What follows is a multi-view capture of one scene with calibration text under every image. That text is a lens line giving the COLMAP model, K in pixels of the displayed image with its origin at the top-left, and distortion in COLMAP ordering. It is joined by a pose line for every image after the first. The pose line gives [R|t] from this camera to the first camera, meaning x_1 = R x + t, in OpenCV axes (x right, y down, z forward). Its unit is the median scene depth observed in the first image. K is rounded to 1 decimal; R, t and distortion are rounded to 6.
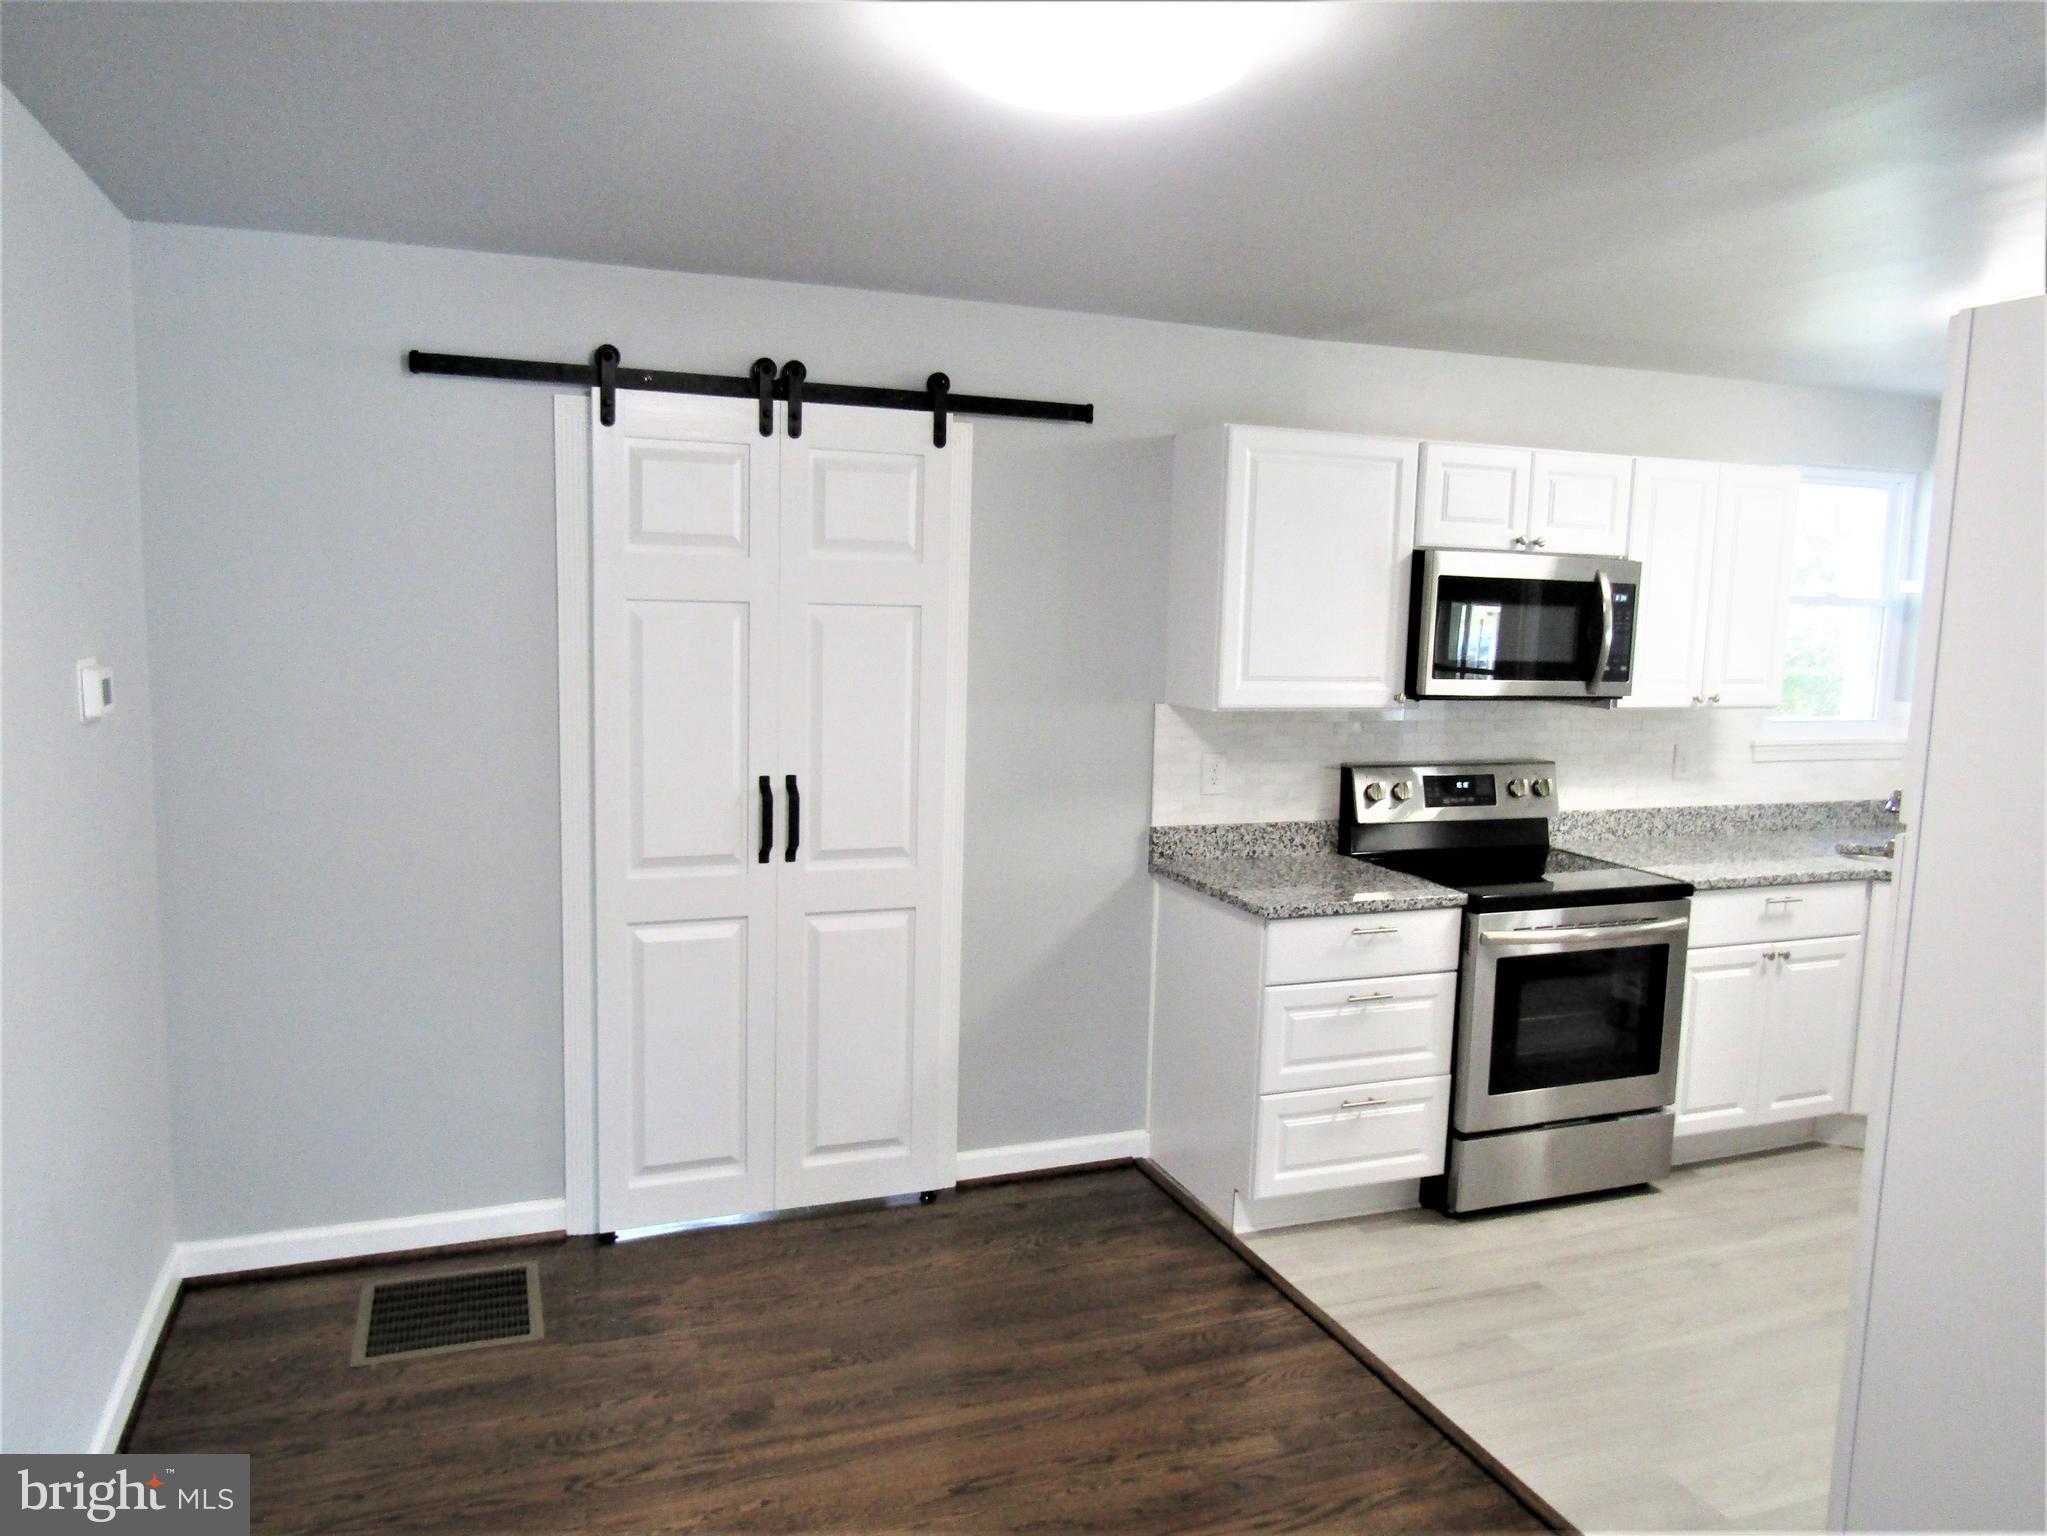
lens RADIAL K [[1442.2, 0, 1030.7], [0, 1442.2, 766.6], [0, 0, 1]] dist [-0.018370, 0.008984]
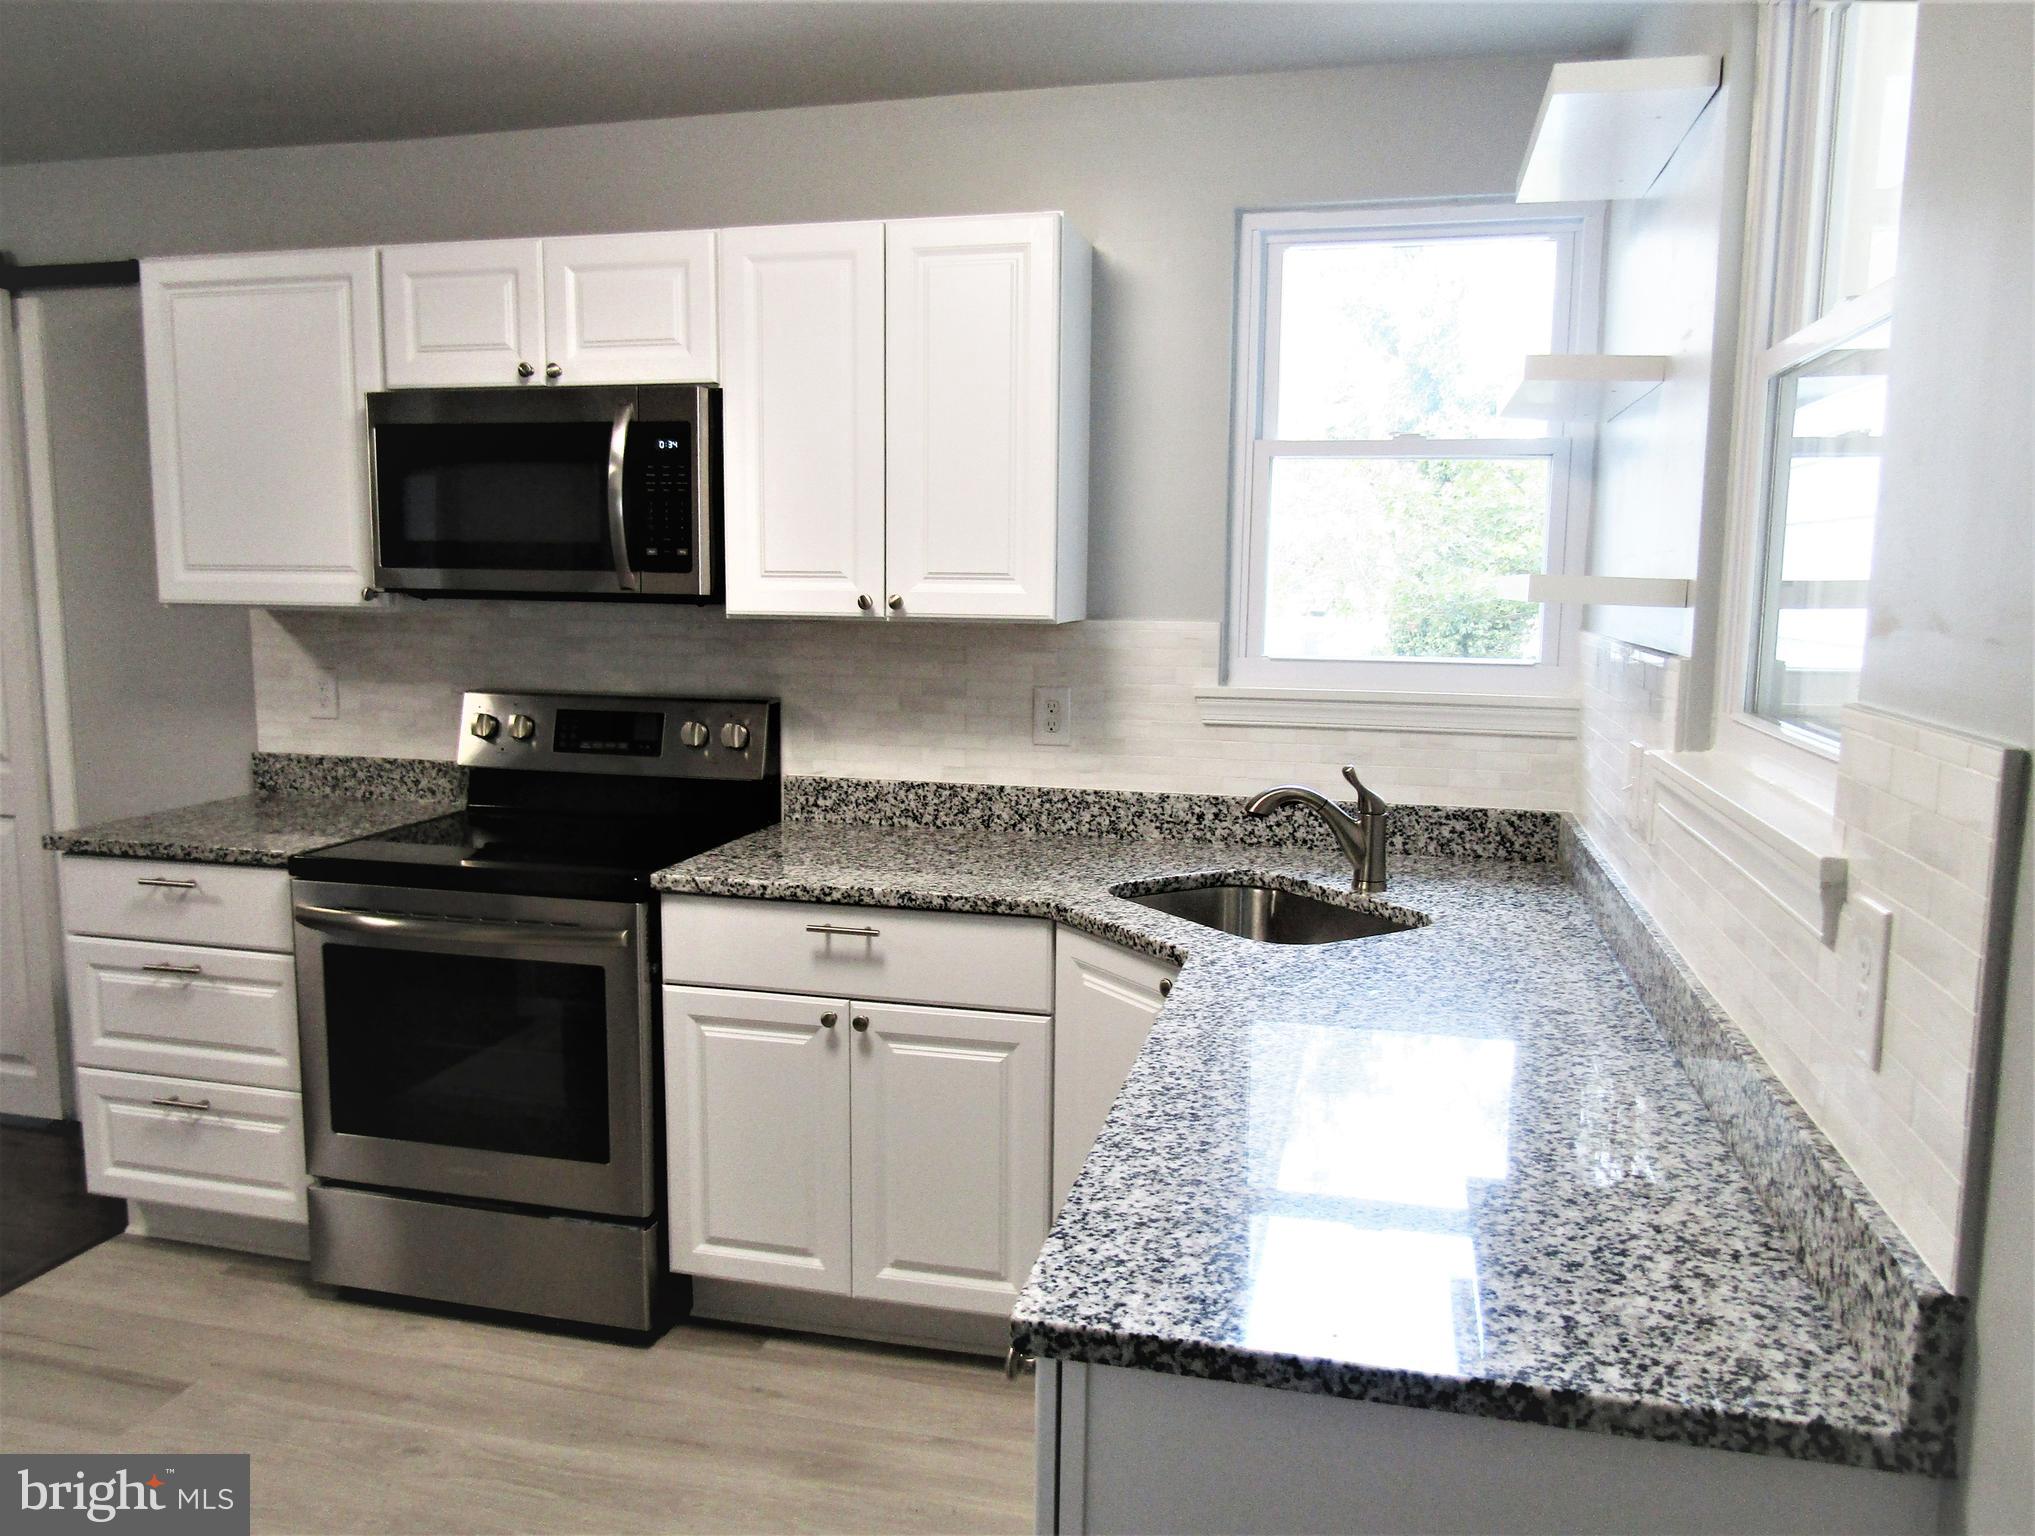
lens RADIAL K [[1505.1, 0, 1009.3], [0, 1505.1, 765.4], [0, 0, 1]] dist [-0.007867, -0.008376]
pose [[0.815574, 0.056083, -0.575929, 0.944742], [-0.056878, 0.998242, 0.016663, 0.009487], [0.575851, 0.019167, 0.817330, 0.525085]]
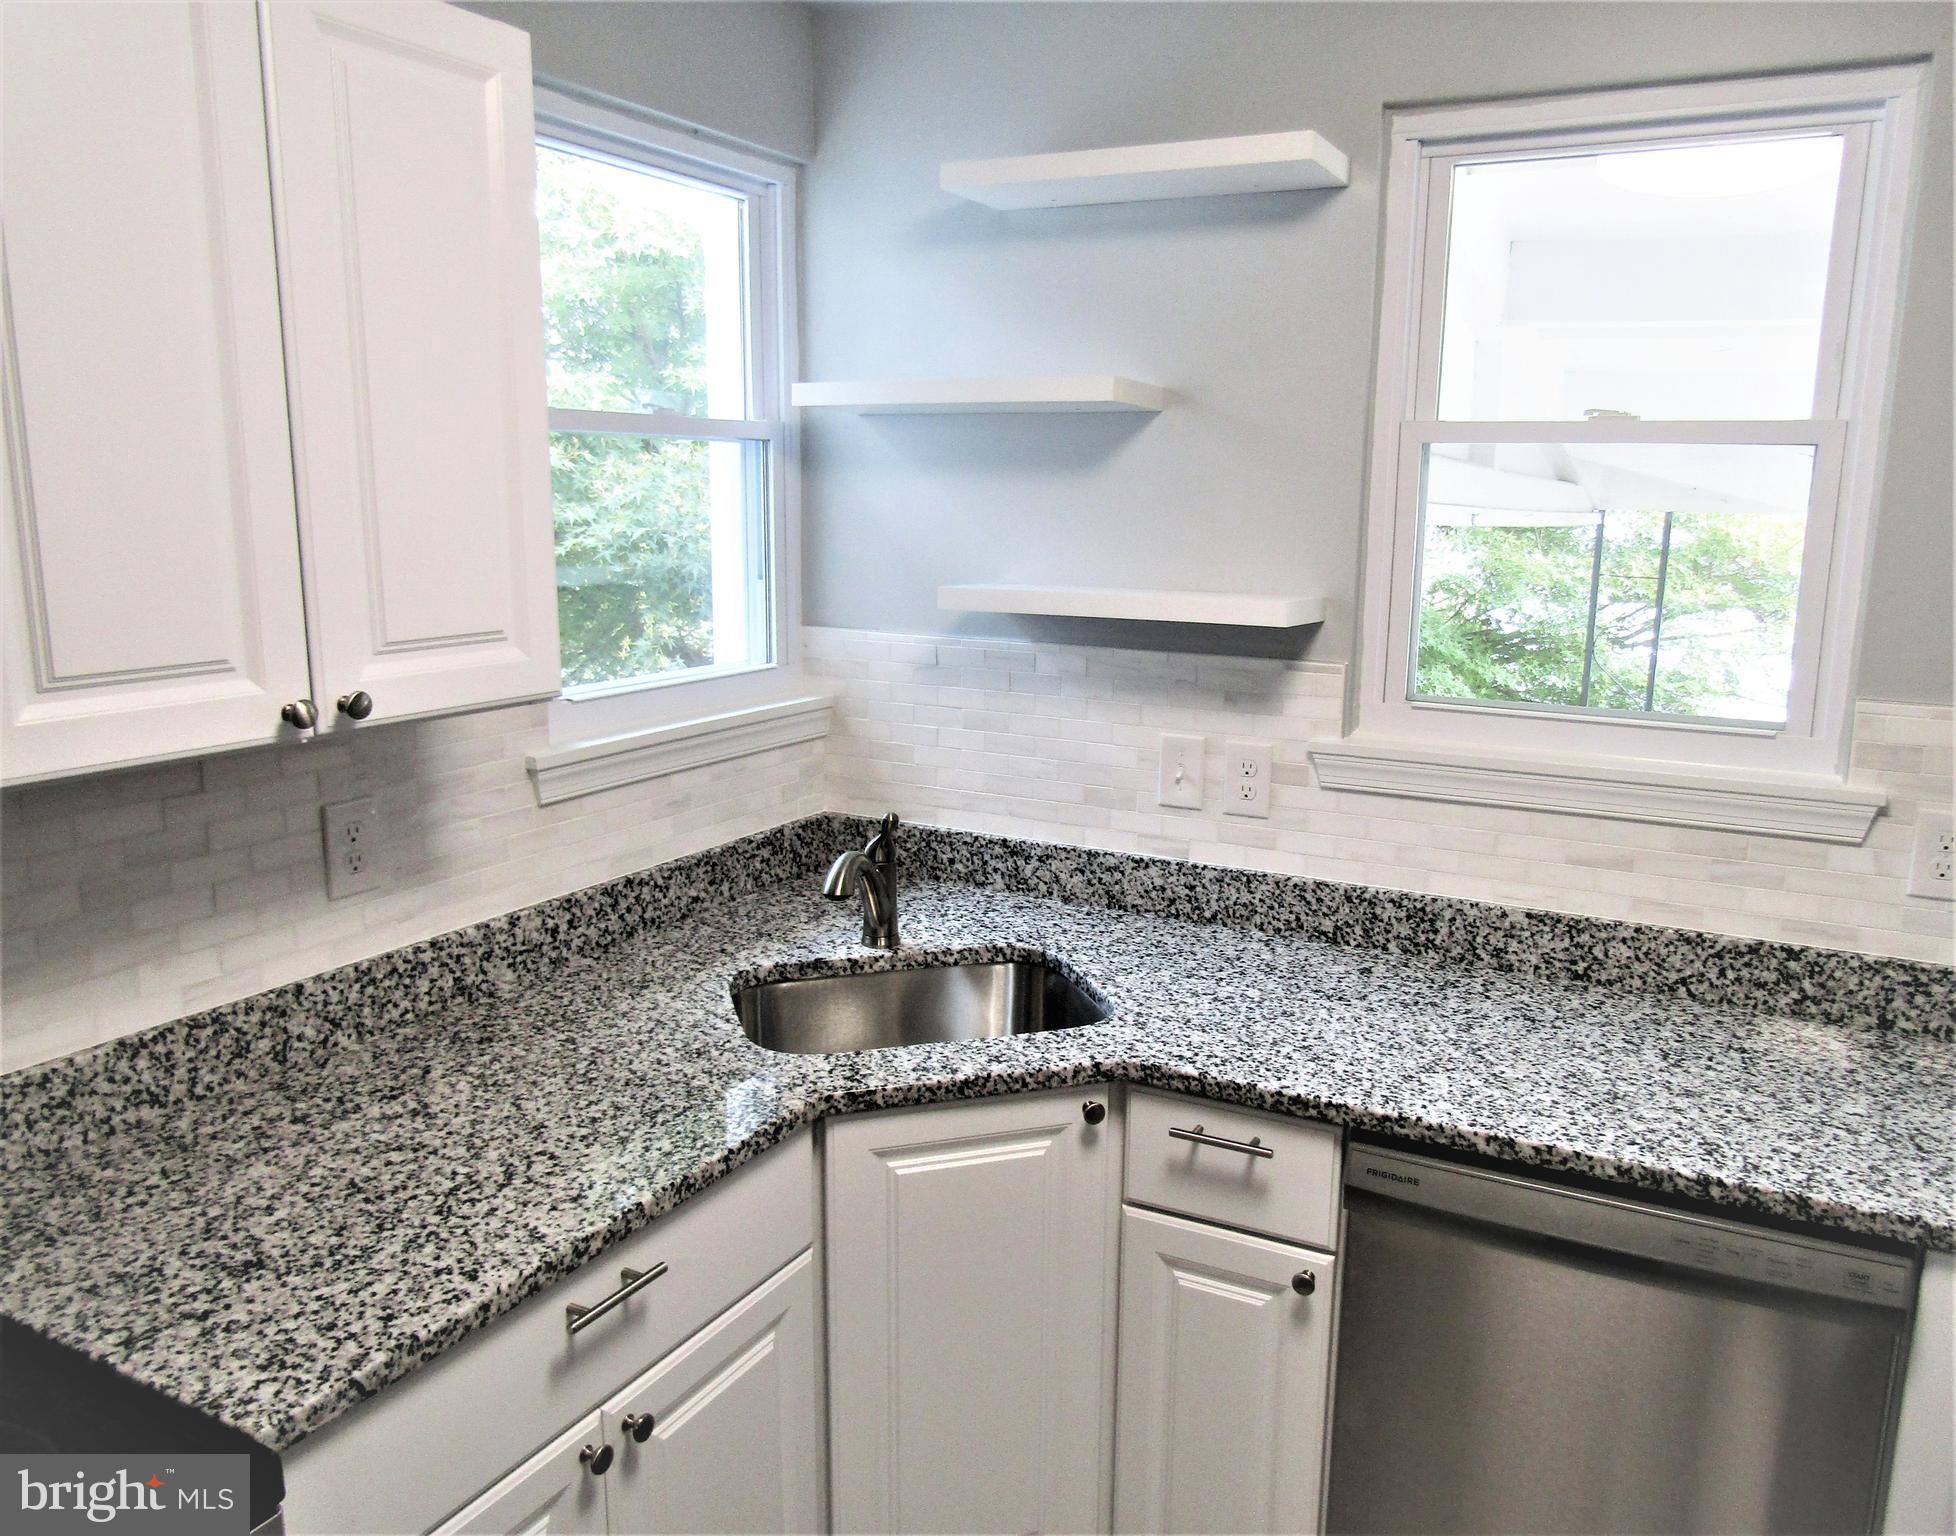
lens RADIAL K [[1465.7, 0, 1034.9], [0, 1465.7, 778.2], [0, 0, 1]] dist [-0.015232, 0.001105]
pose [[0.749526, -0.145997, 0.645674, 0.395668], [0.083893, 0.988461, 0.126119, -0.063518], [-0.656637, -0.040362, 0.753126, 0.682786]]
